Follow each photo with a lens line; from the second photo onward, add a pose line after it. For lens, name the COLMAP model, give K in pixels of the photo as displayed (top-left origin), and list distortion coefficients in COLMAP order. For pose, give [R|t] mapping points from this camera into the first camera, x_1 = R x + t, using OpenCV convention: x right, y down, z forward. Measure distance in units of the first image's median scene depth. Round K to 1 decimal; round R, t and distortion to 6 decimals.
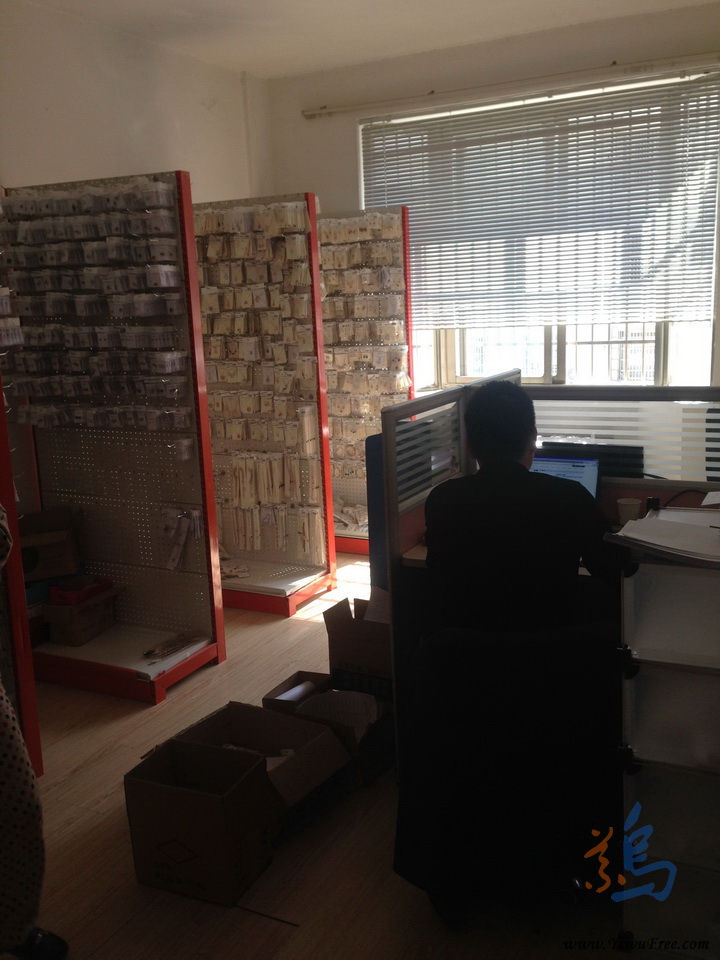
lens RADIAL K [[917.2, 0, 360.0], [0, 917.2, 480.0], [0, 0, 1]] dist [-0.004483, -0.006488]
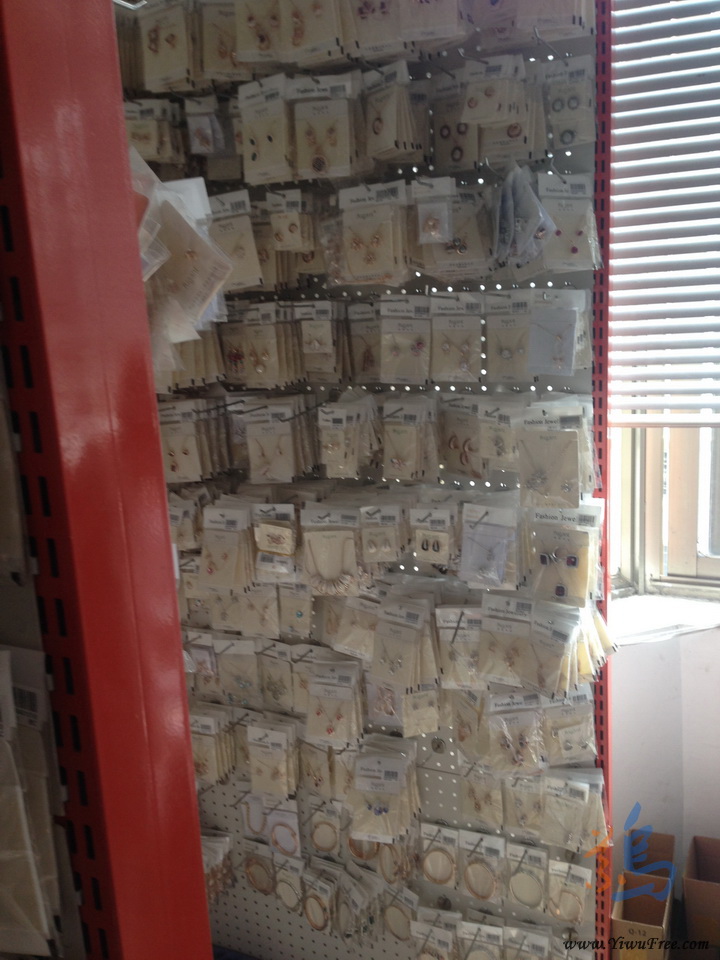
lens RADIAL K [[917.2, 0, 360.0], [0, 917.2, 480.0], [0, 0, 1]] dist [-0.004483, -0.006488]
pose [[0.997722, -0.023041, 0.063403, -0.027746], [0.022138, 0.999644, 0.014909, -0.155762], [-0.063724, -0.013471, 0.997877, 0.756730]]
